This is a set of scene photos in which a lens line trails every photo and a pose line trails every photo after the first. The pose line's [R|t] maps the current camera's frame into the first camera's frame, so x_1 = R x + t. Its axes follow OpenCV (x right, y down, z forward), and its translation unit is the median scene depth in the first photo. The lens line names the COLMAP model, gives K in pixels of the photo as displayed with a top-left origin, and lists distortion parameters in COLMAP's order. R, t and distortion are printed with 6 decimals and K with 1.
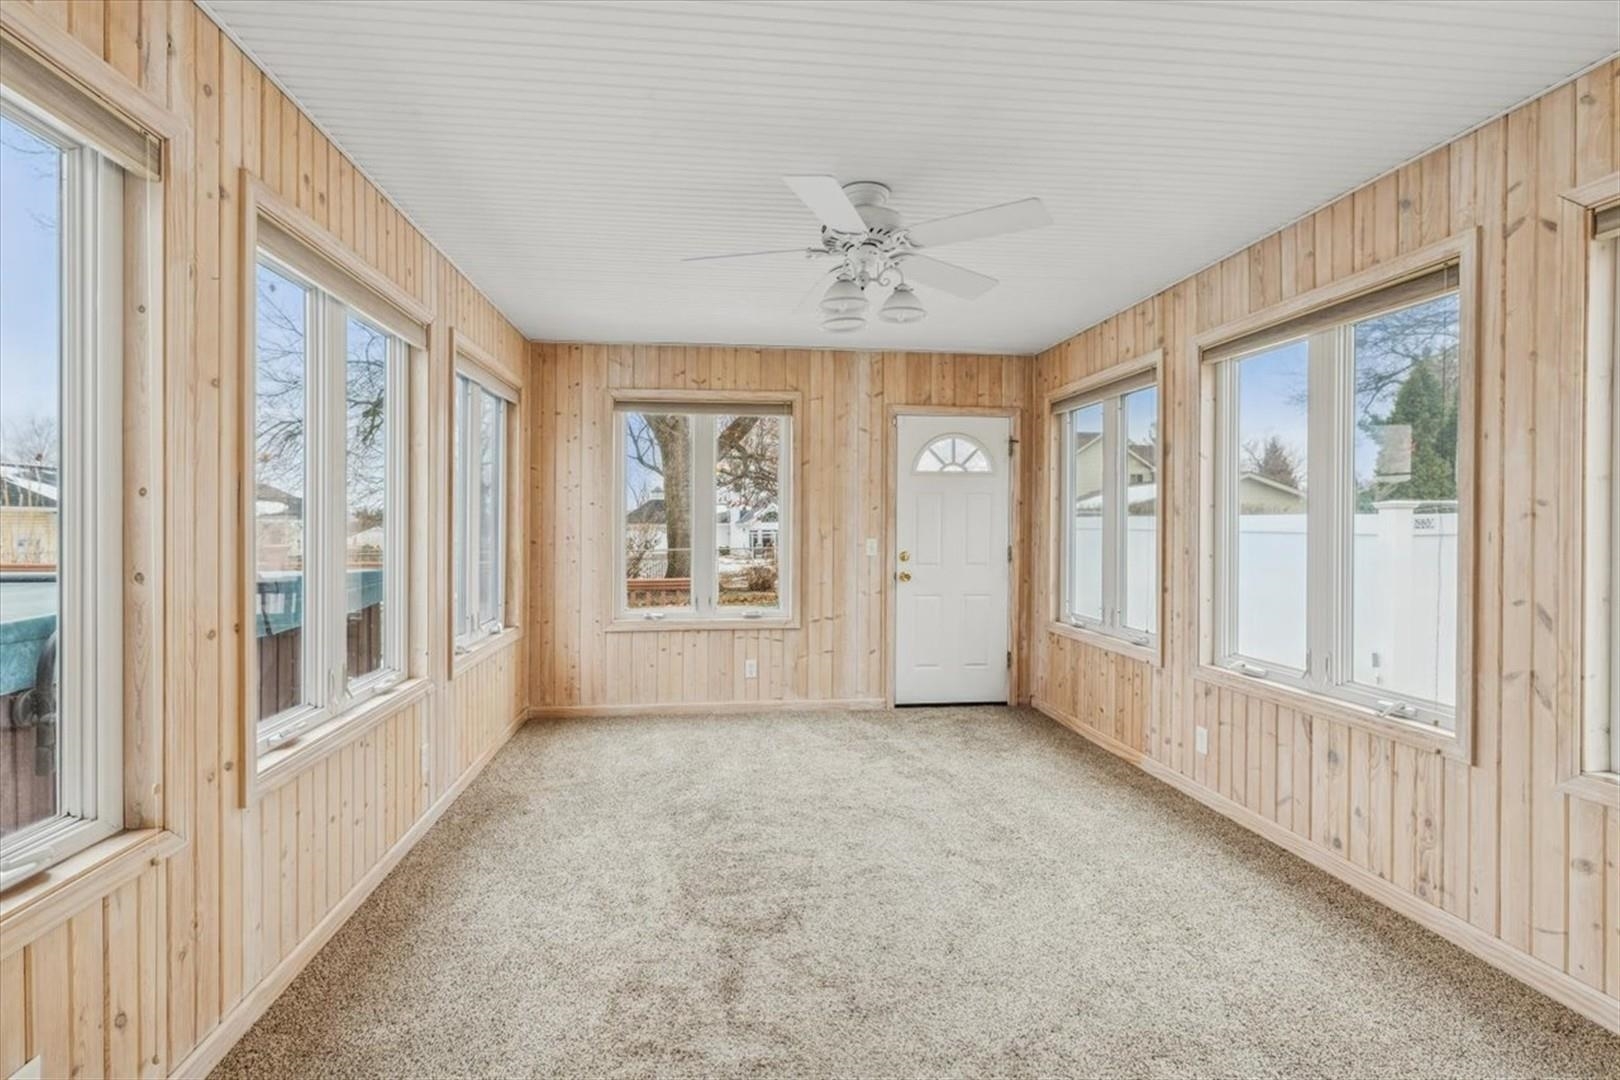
lens RADIAL K [[748.5, 0, 774.7], [0, 748.5, 536.1], [0, 0, 1]] dist [0.004959, -0.001961]
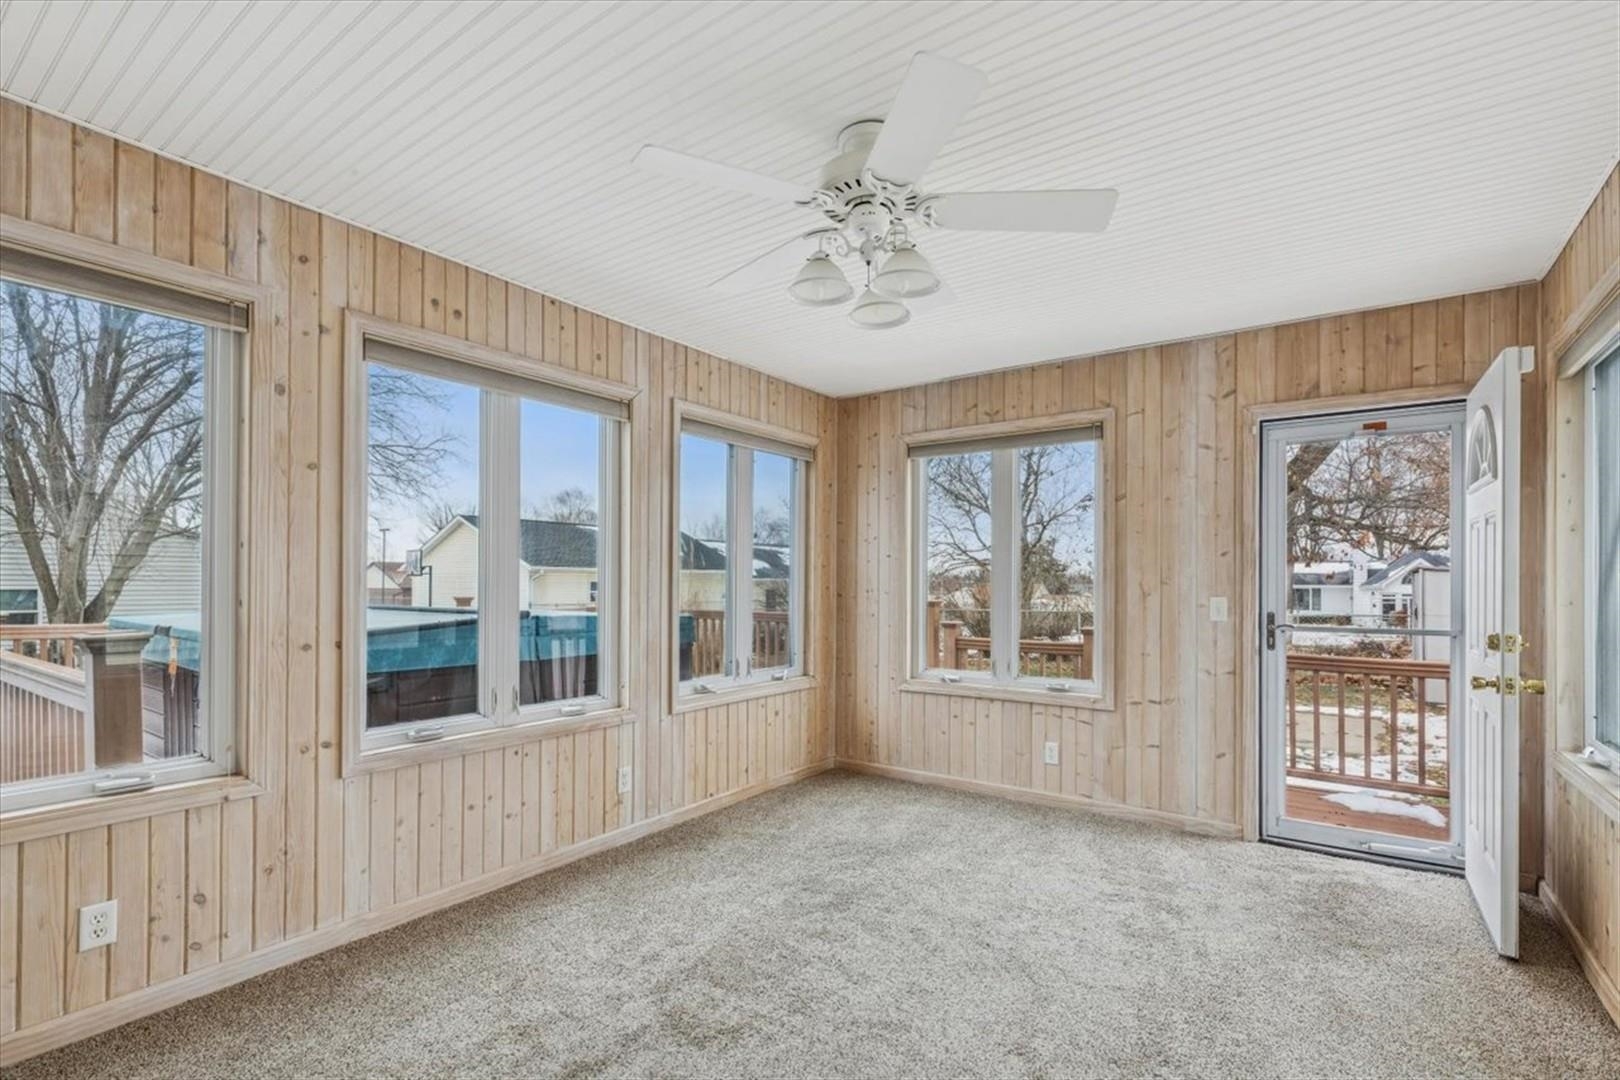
lens RADIAL K [[748.5, 0, 806.5], [0, 748.5, 583.4], [0, 0, 1]] dist [0.004959, -0.001961]
pose [[0.750290, 0.002679, -0.661103, 0.313597], [-0.015362, 0.999792, -0.013384, 0.006485], [0.660930, 0.020198, 0.750176, 0.205641]]
